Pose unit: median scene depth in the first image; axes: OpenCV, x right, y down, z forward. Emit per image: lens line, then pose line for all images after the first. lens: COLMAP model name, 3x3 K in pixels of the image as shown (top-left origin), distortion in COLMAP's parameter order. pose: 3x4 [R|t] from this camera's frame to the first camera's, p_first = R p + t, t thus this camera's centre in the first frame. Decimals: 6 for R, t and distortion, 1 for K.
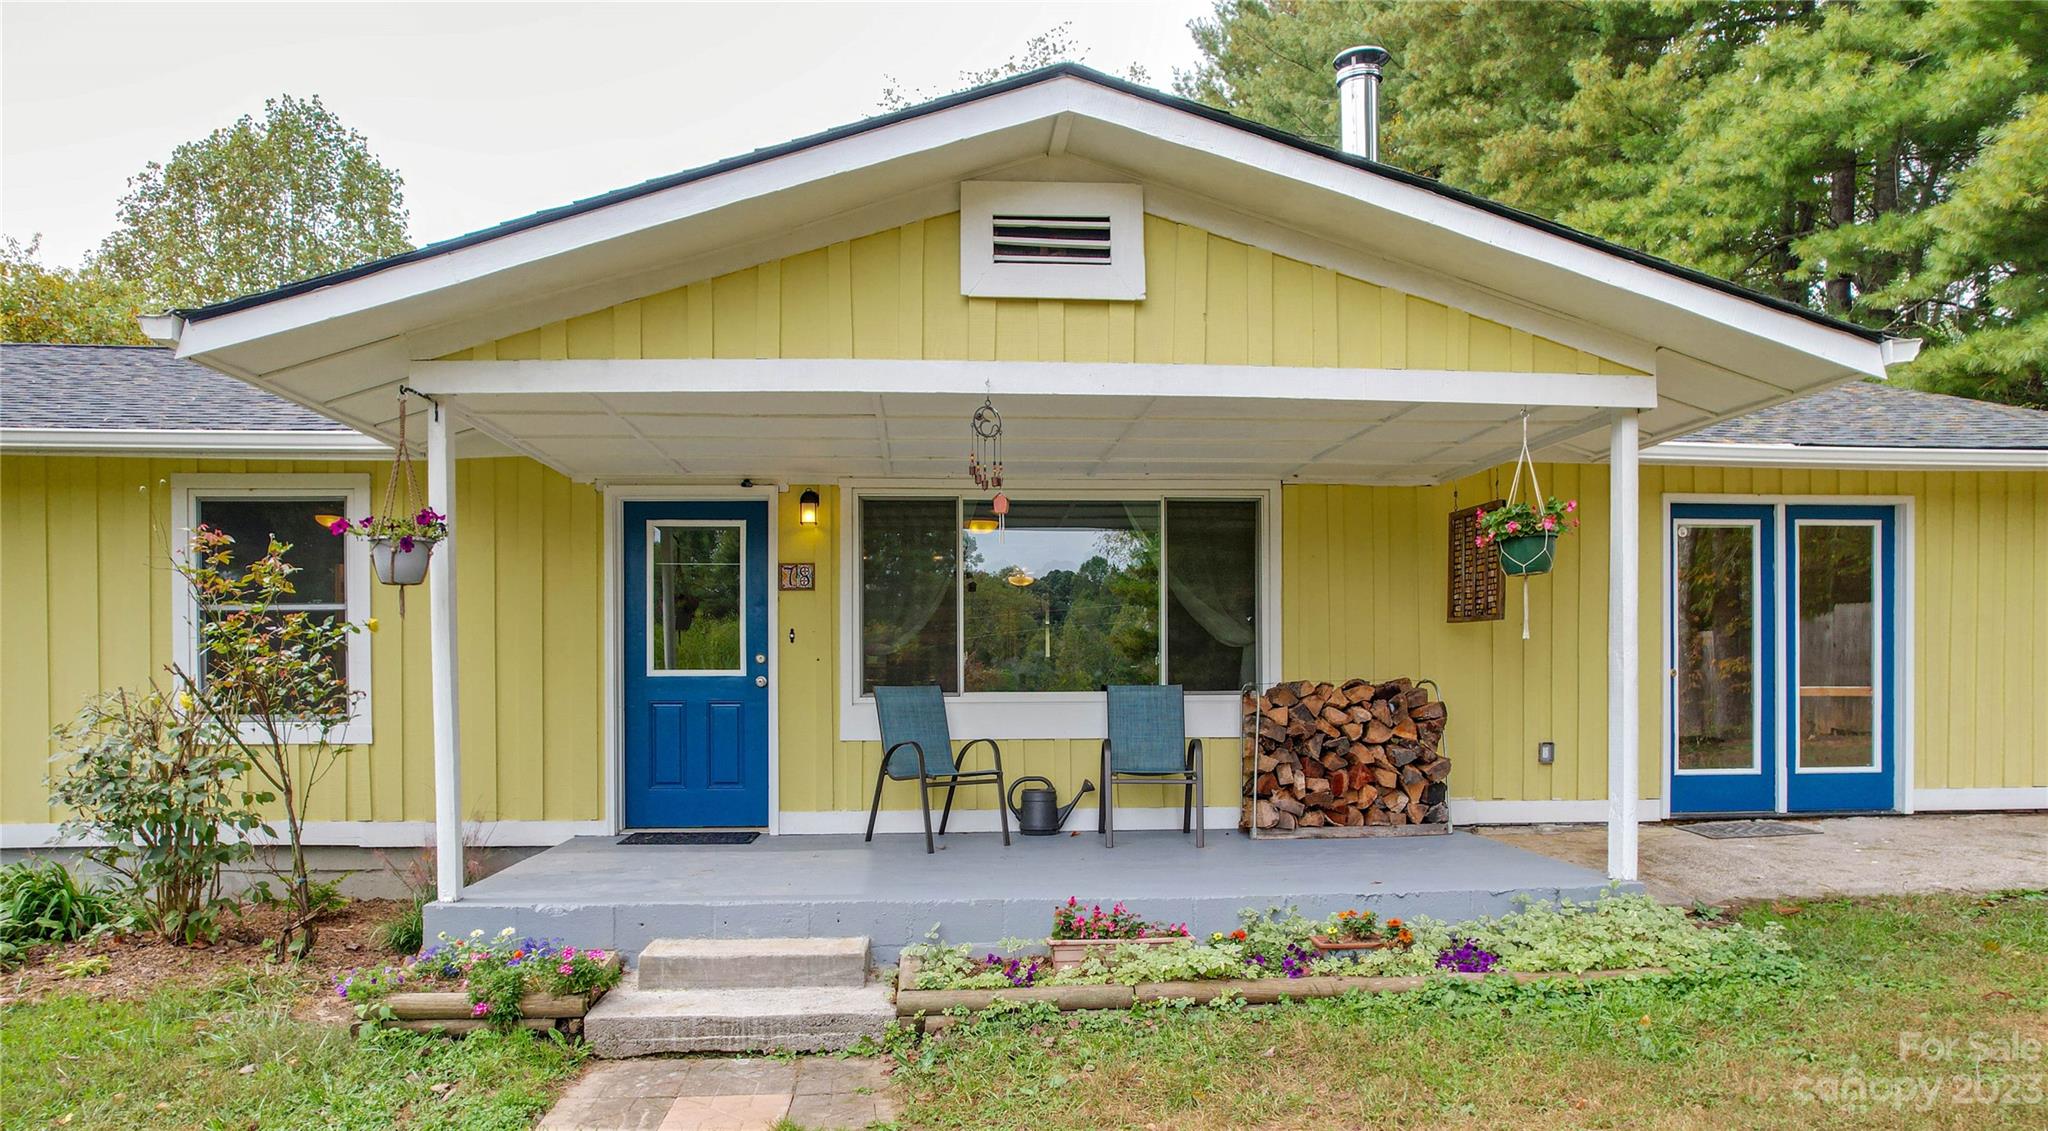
lens RADIAL K [[1326.6, 0, 1025.0], [0, 1326.6, 691.0], [0, 0, 1]] dist [-0.100410, 0.094872]
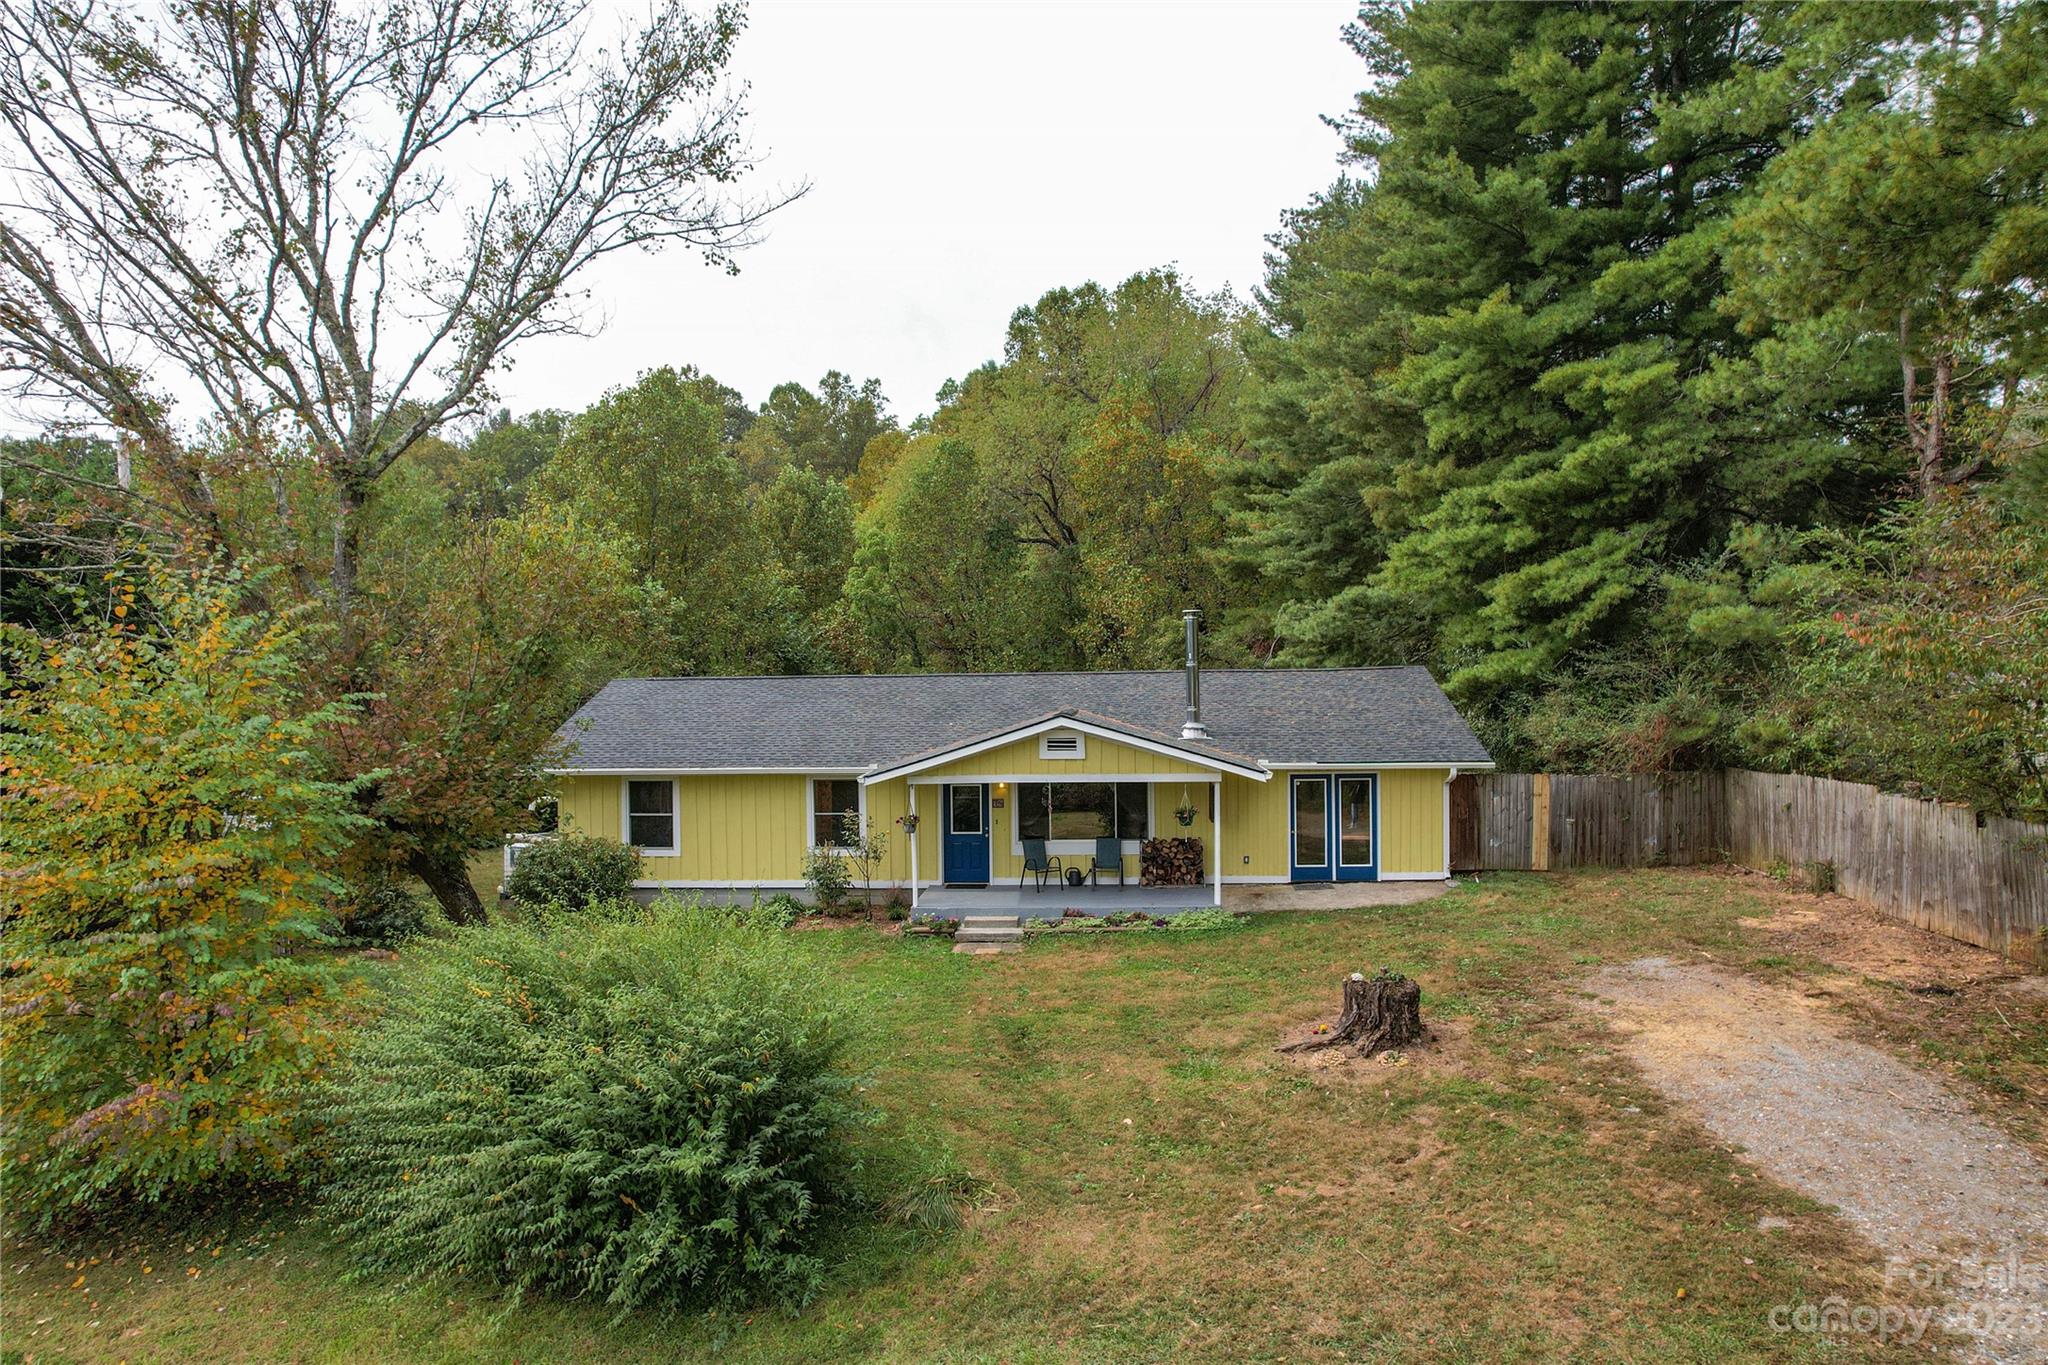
lens RADIAL K [[1336.3, 0, 1024.0], [0, 1336.3, 682.5], [0, 0, 1]] dist [-0.065863, 0.049782]
pose [[0.990475, -0.009105, -0.137394, 0.331637], [0.008926, 0.999958, -0.001920, -0.370591], [0.137405, 0.000676, 0.990515, -2.165811]]
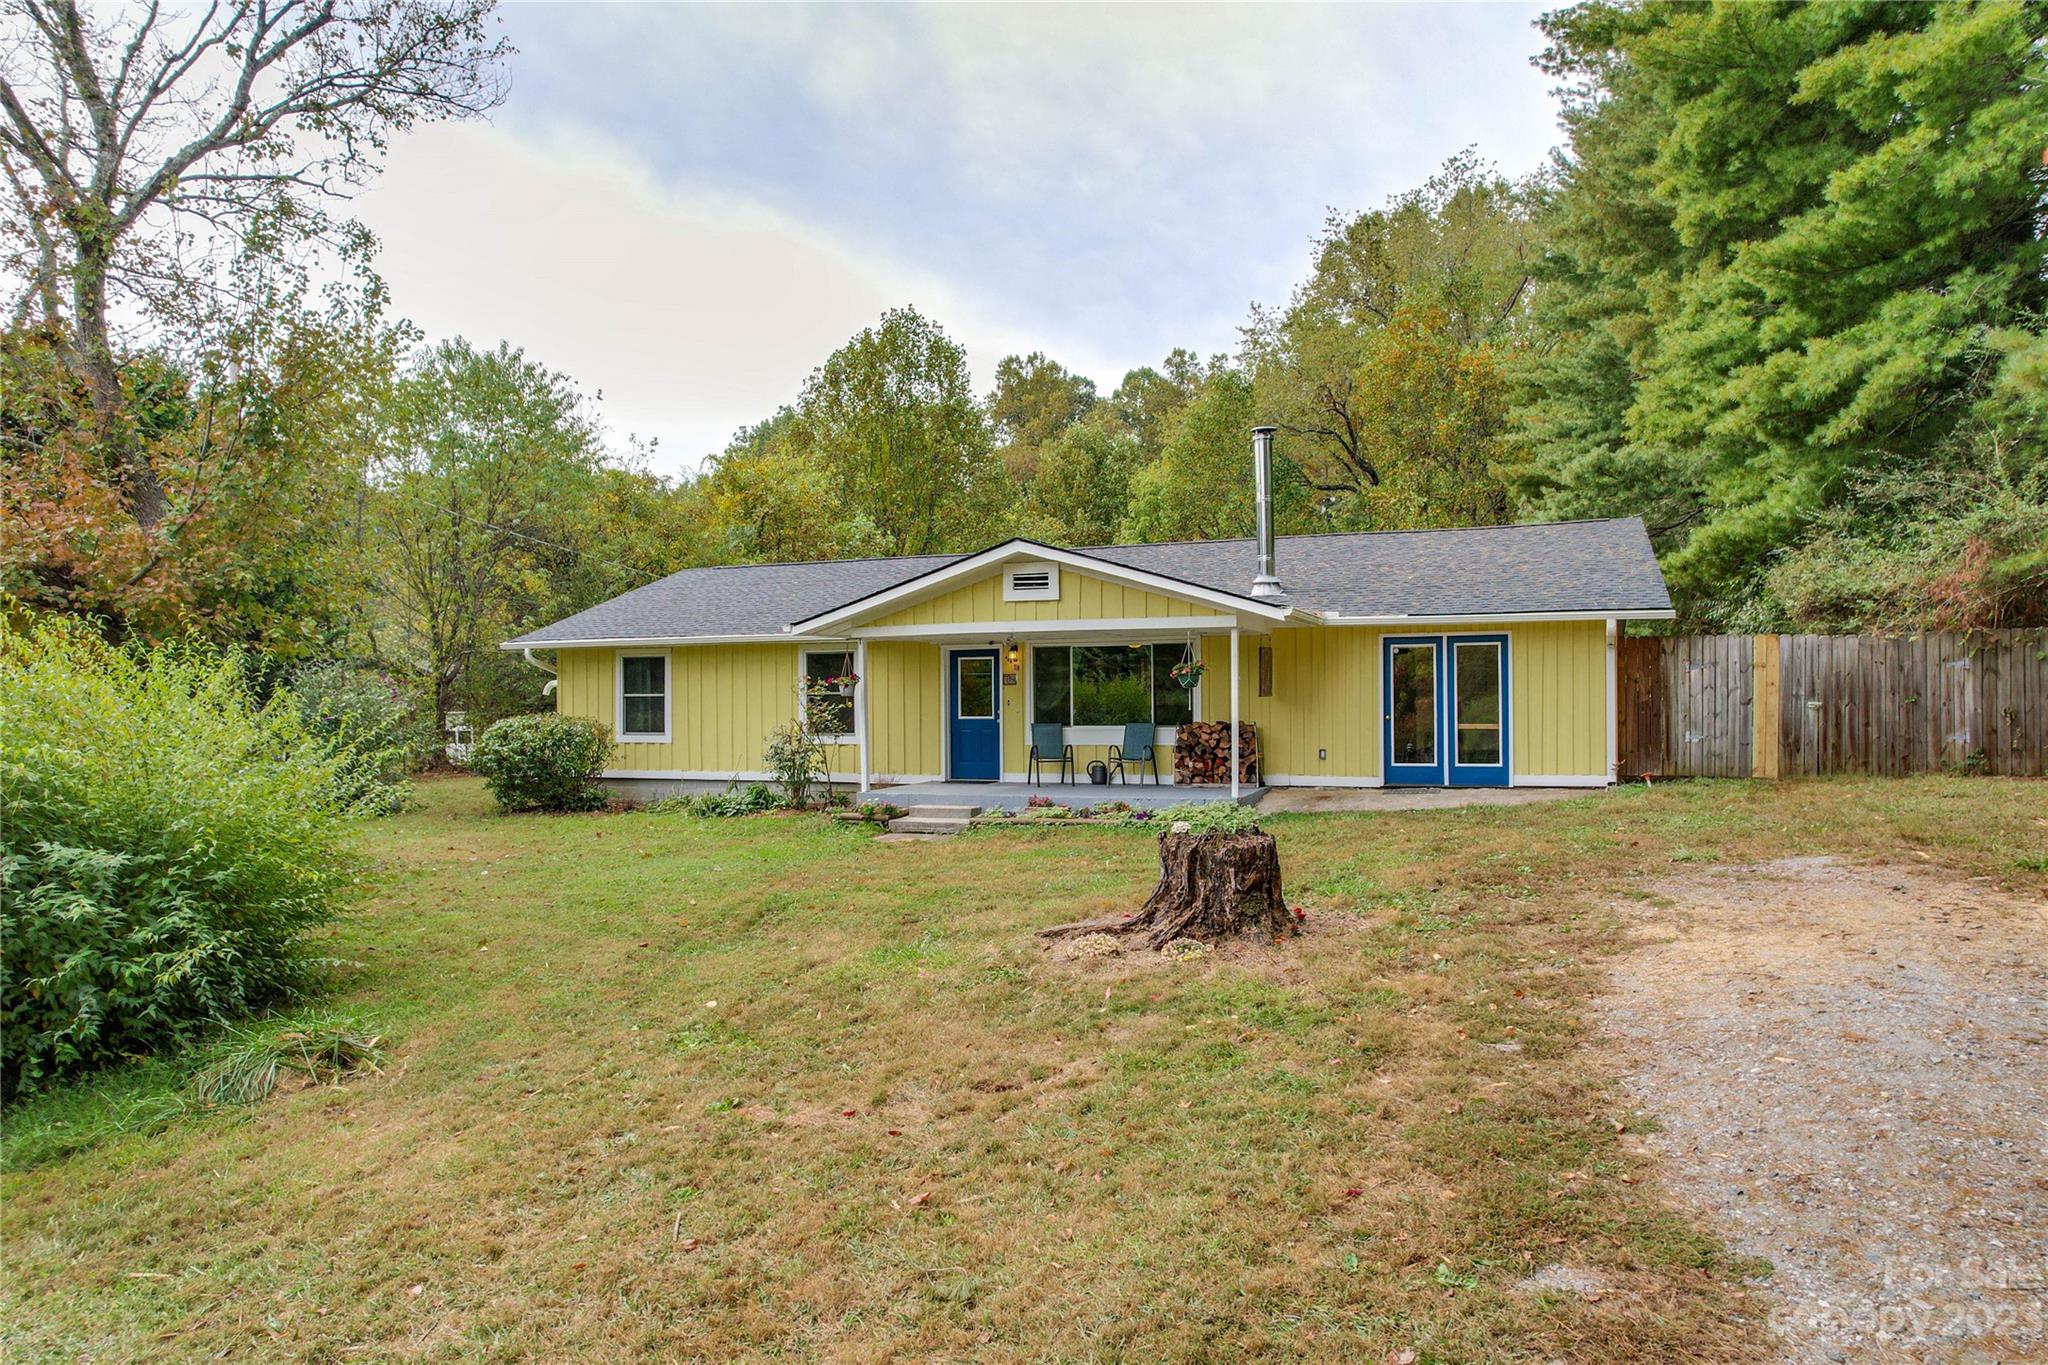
lens RADIAL K [[1336.3, 0, 1024.0], [0, 1336.3, 682.5], [0, 0, 1]] dist [-0.065863, 0.049782]
pose [[0.900093, -0.008945, -0.435605, 0.962607], [0.001546, 0.999849, -0.017336, -0.036645], [0.435694, 0.014930, 0.899971, -1.283518]]
